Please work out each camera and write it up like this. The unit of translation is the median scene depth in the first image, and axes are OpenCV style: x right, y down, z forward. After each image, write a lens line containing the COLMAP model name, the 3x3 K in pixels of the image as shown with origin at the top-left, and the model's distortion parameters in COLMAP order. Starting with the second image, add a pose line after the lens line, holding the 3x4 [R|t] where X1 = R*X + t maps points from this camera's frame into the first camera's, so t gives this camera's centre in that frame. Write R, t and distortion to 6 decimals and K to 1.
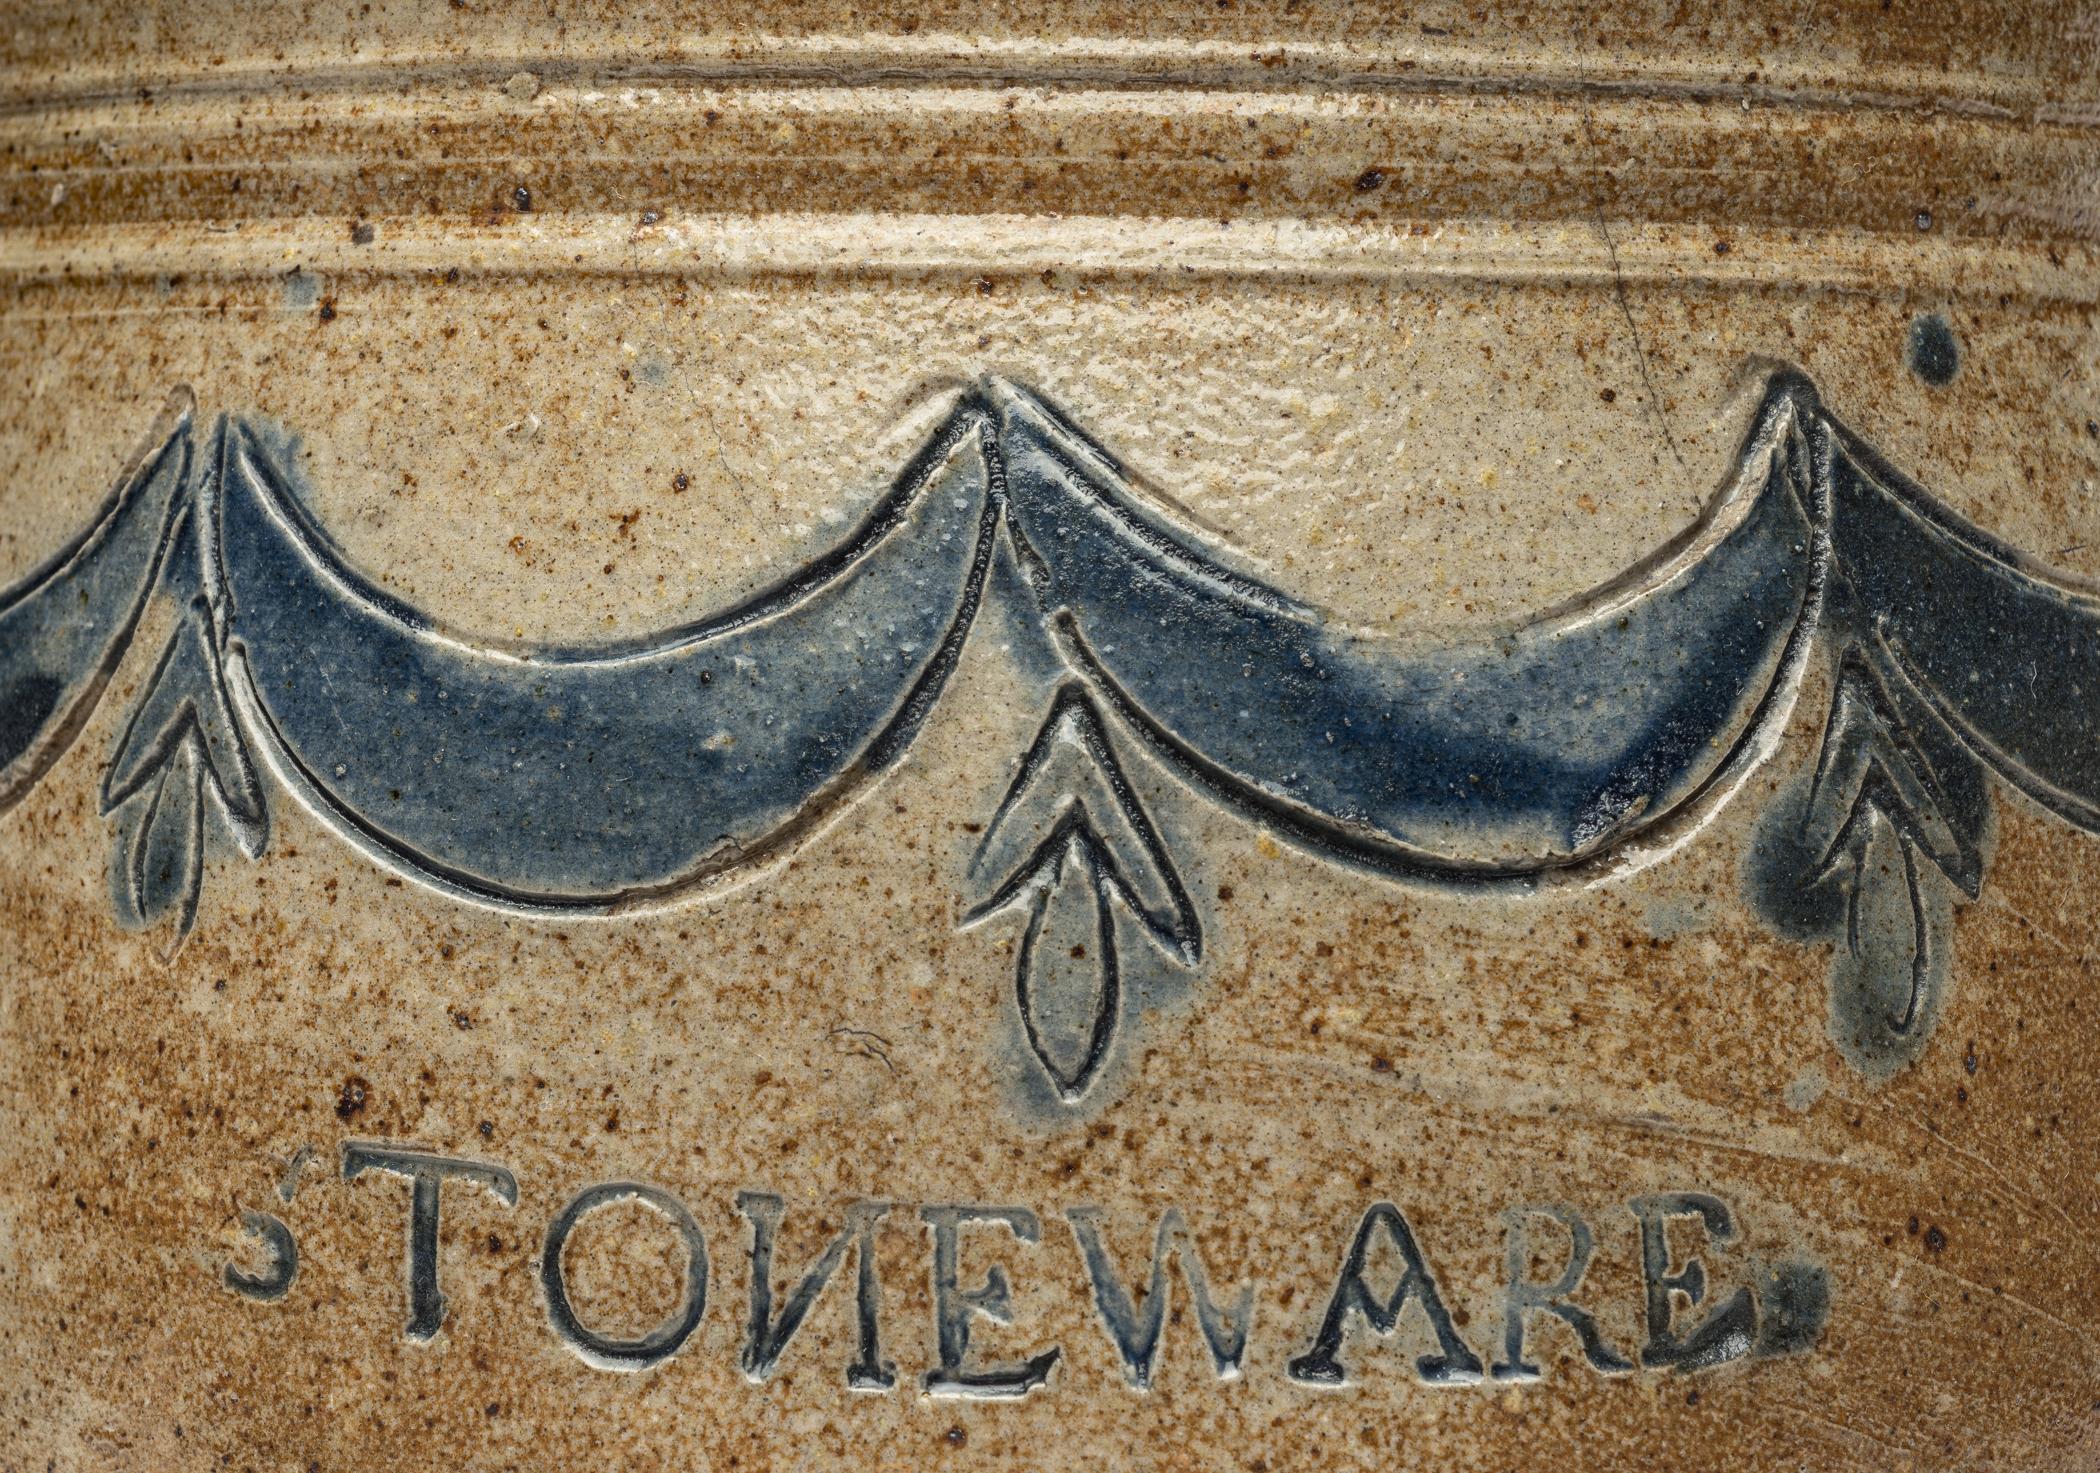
lens RADIAL K [[5517.4, 0, 989.2], [0, 5517.4, 780.8], [0, 0, 1]] dist [-0.004236, 0.093778]
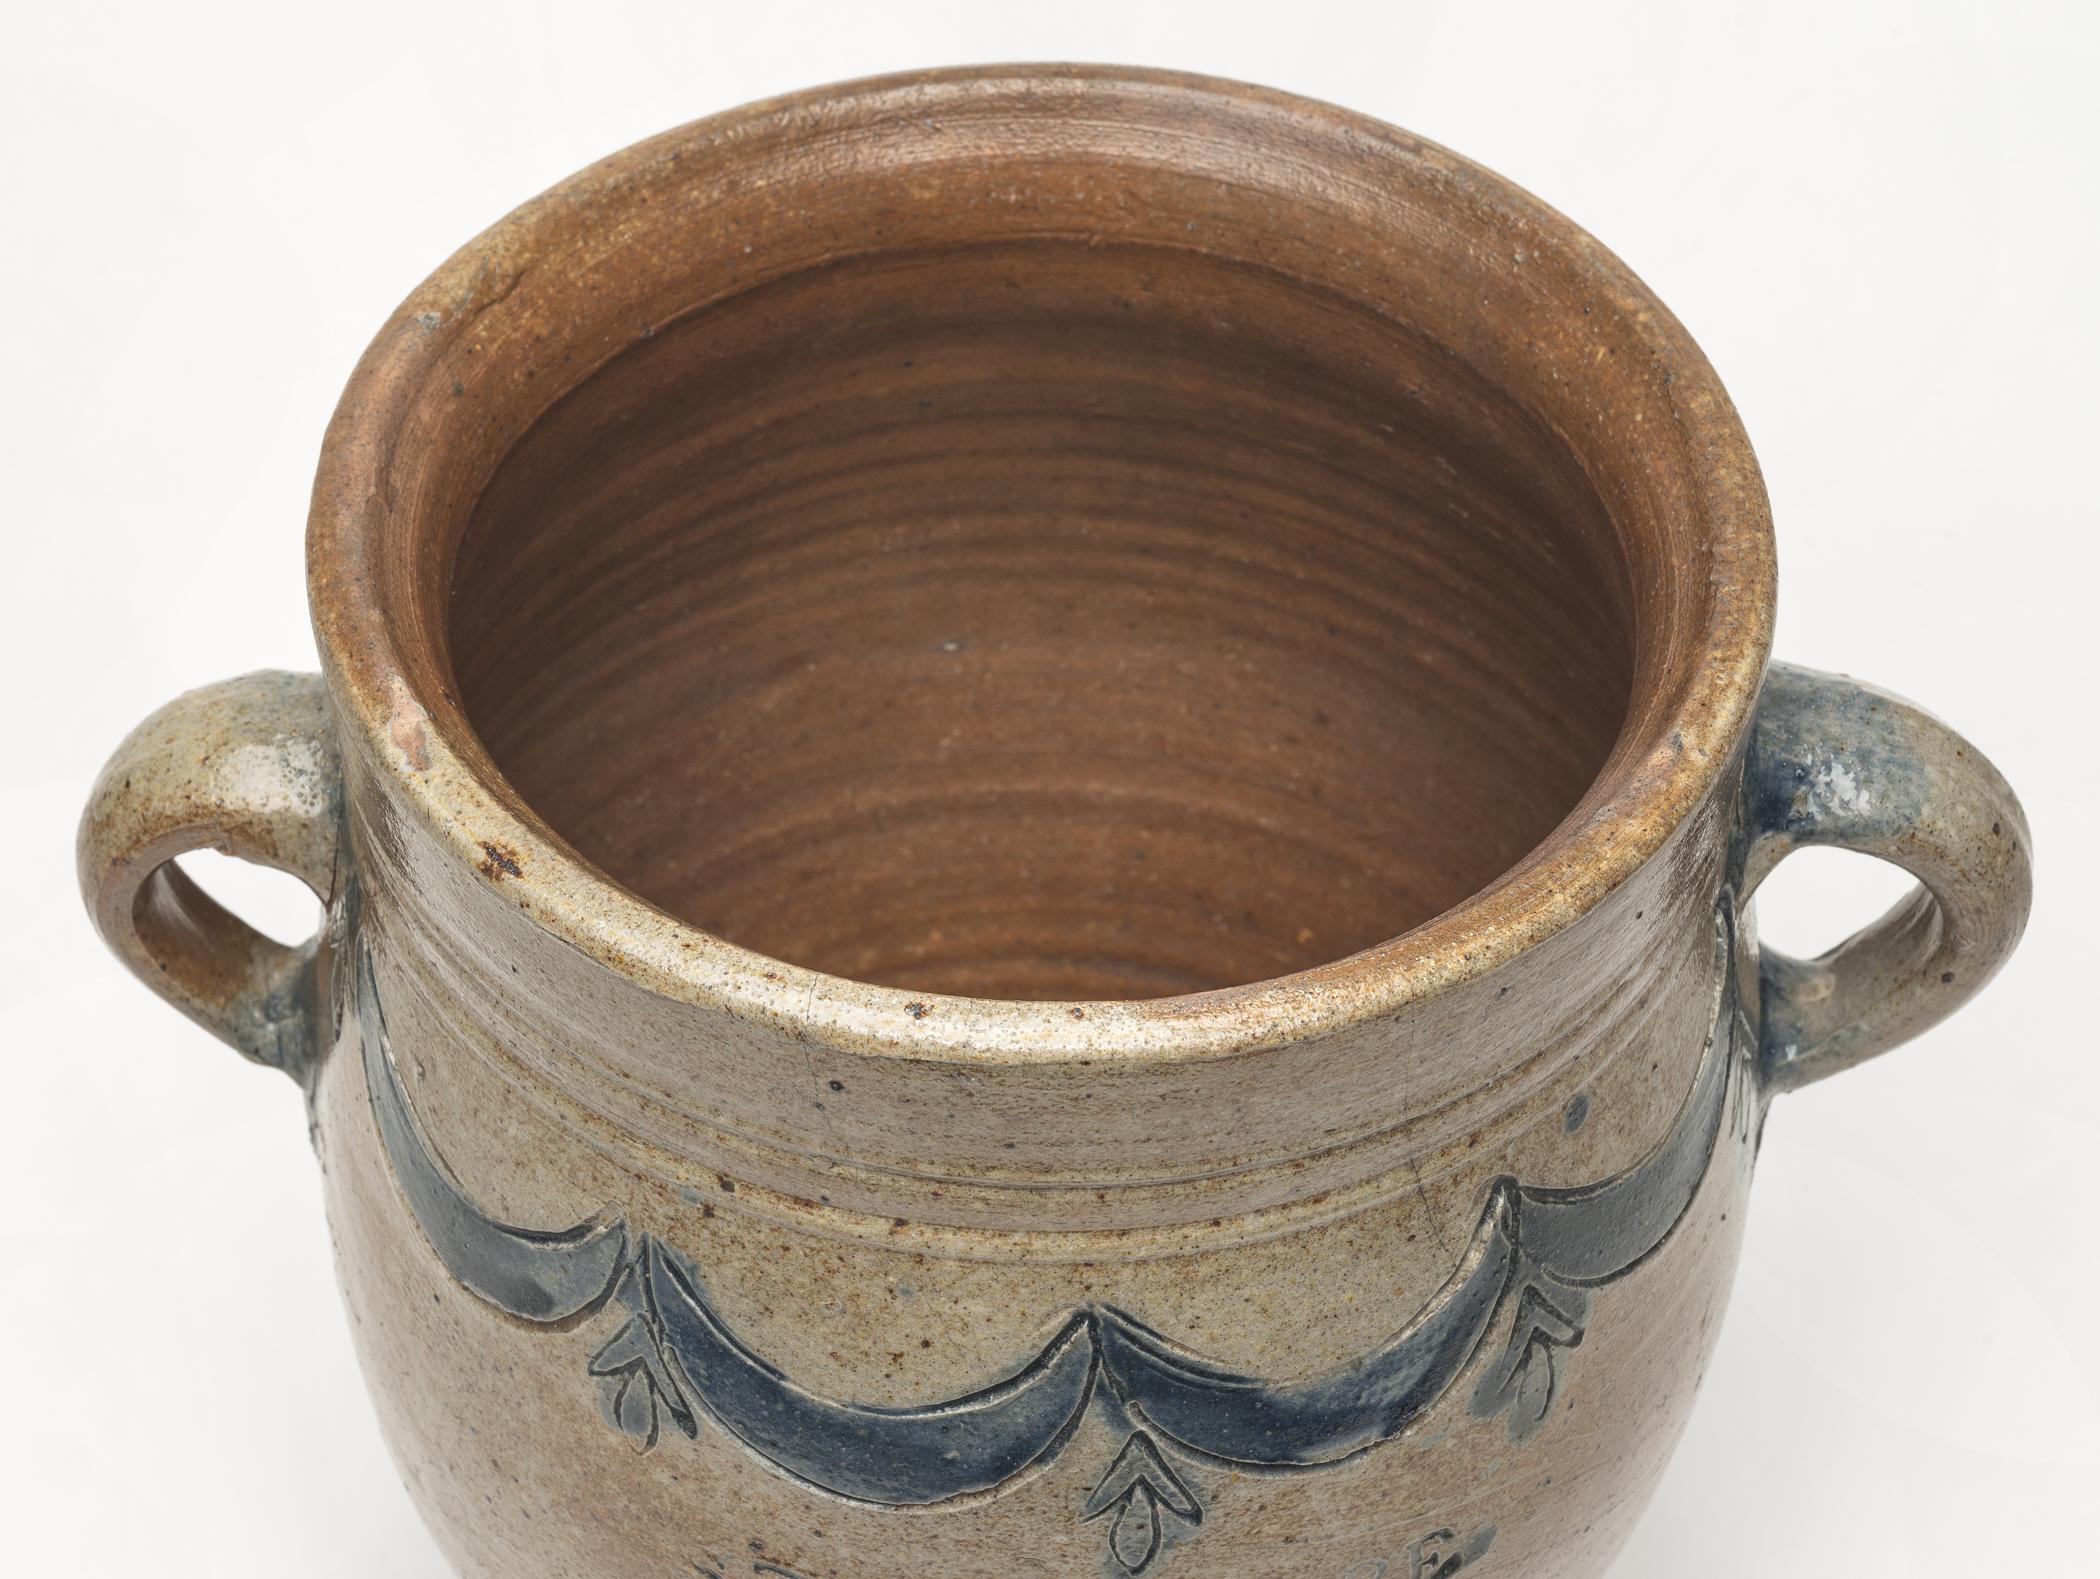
lens RADIAL K [[4841.5, 0, 1045.2], [0, 4841.5, 741.7], [0, 0, 1]] dist [-0.008448, 0.252817]
pose [[0.989358, -0.097304, 0.108183, -0.172015], [-0.001395, 0.737124, 0.675756, -1.303118], [-0.145498, -0.668716, 0.729143, -0.067021]]
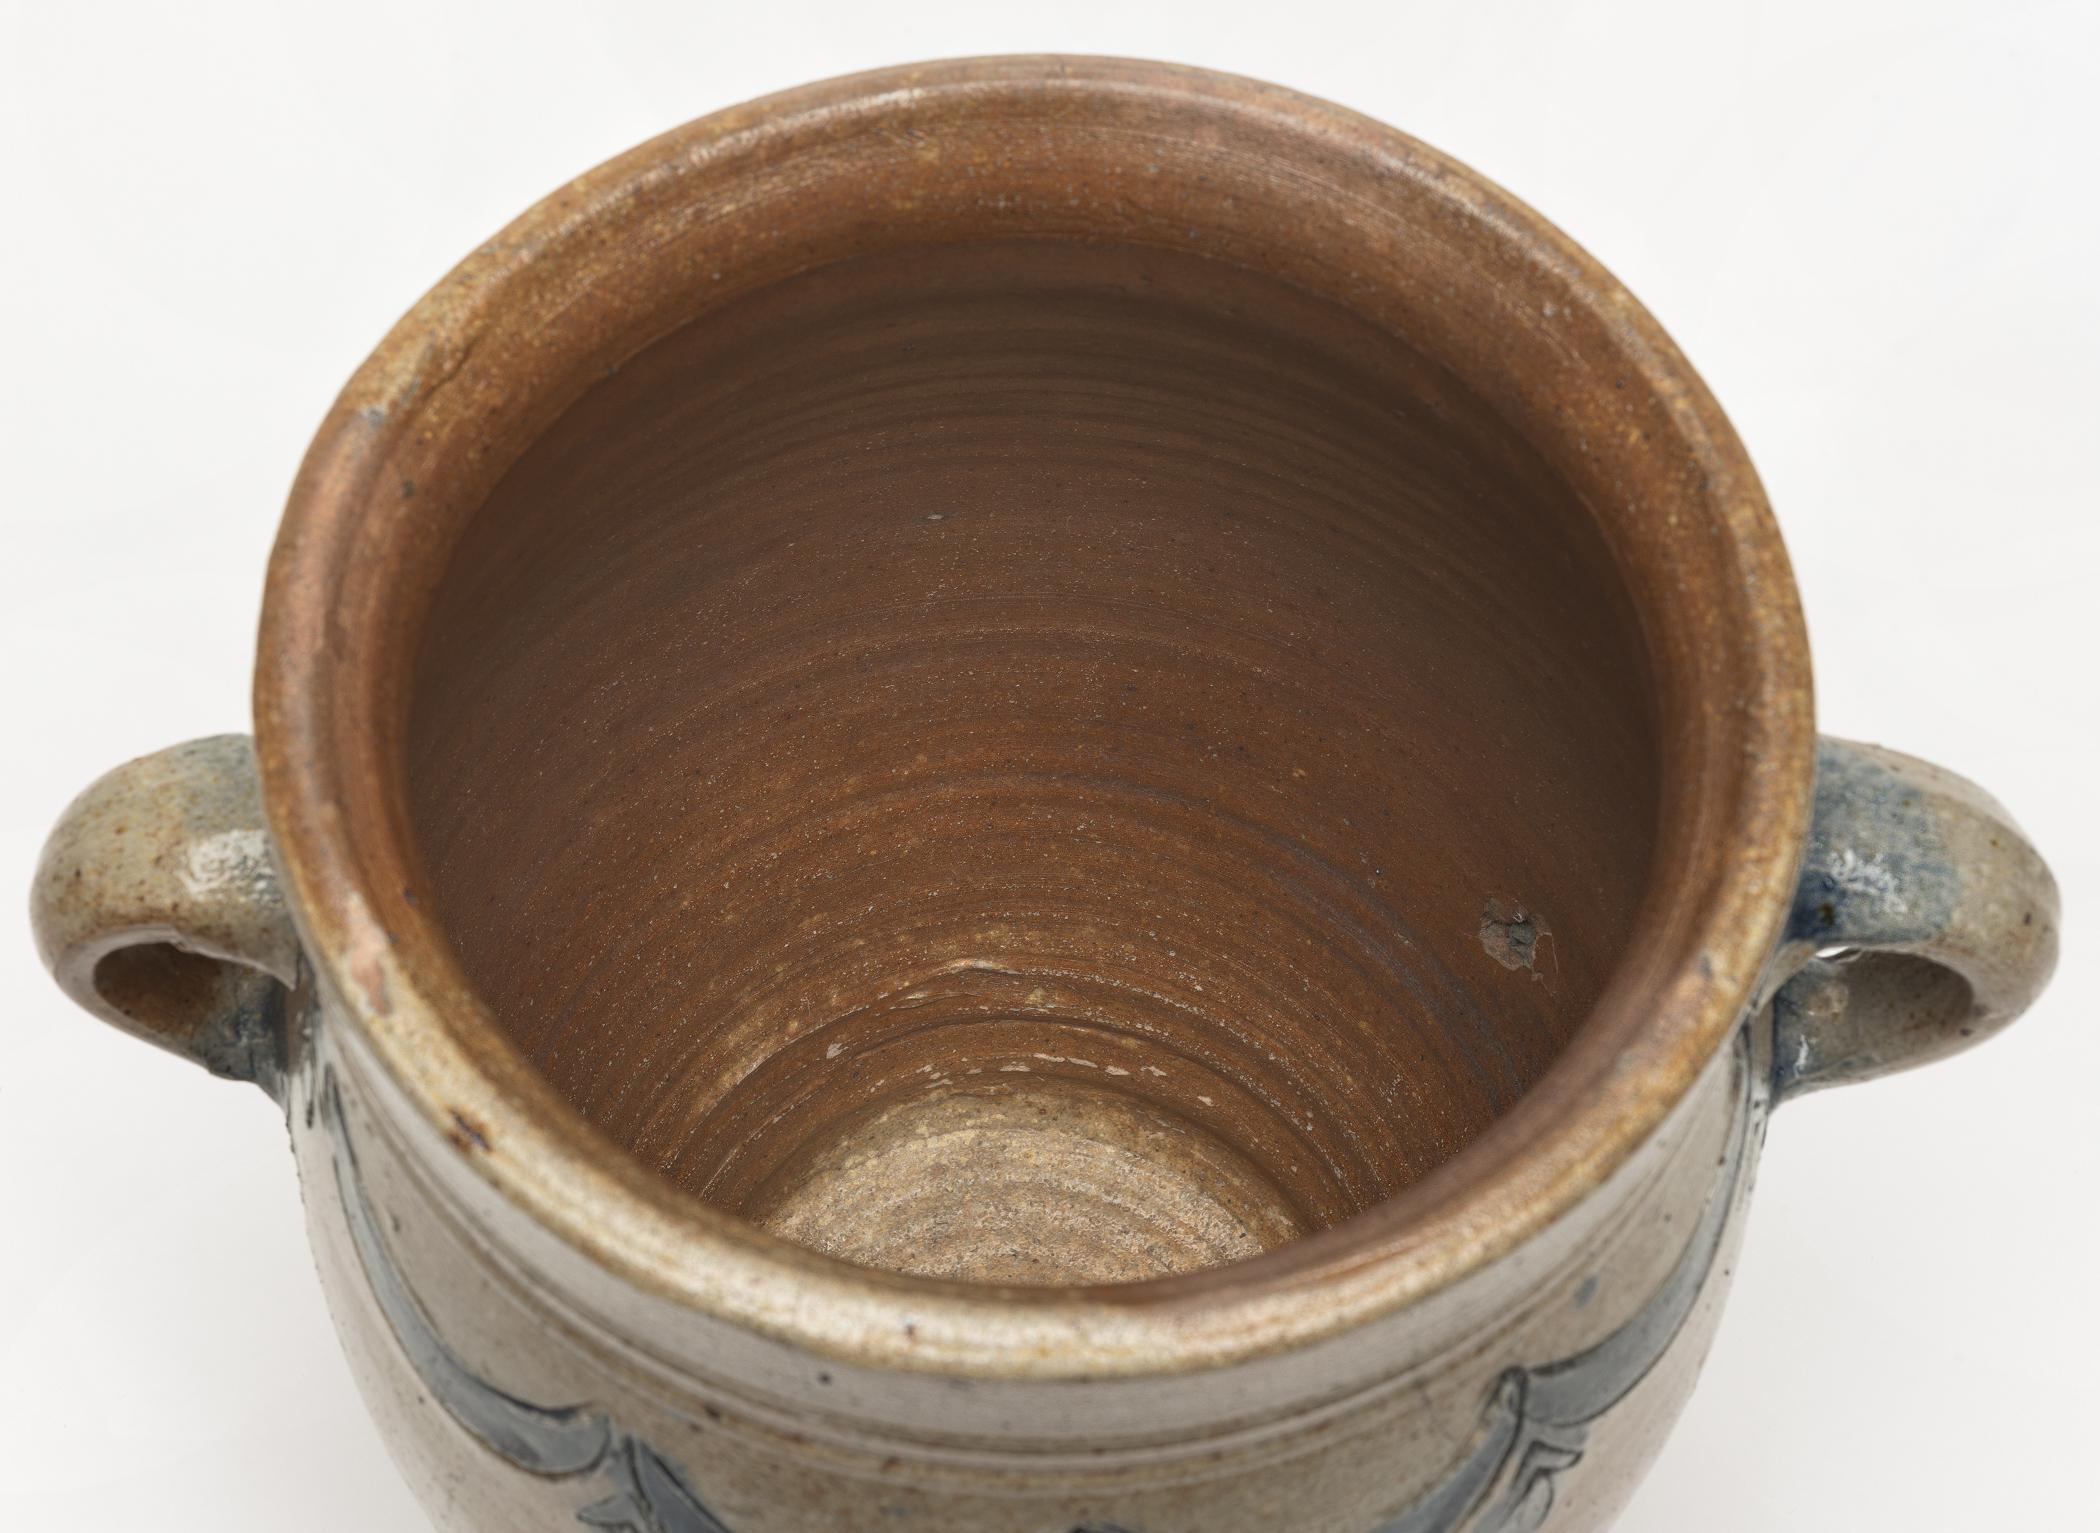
lens RADIAL K [[4543.1, 0, 1050.0], [0, 4543.1, 766.5], [0, 0, 1]] dist [0.014210, -0.178212]
pose [[0.988523, -0.124269, 0.085900, -0.109420], [-0.006855, 0.531135, 0.847260, -1.464032], [-0.150912, -0.838125, 0.524187, 0.414258]]
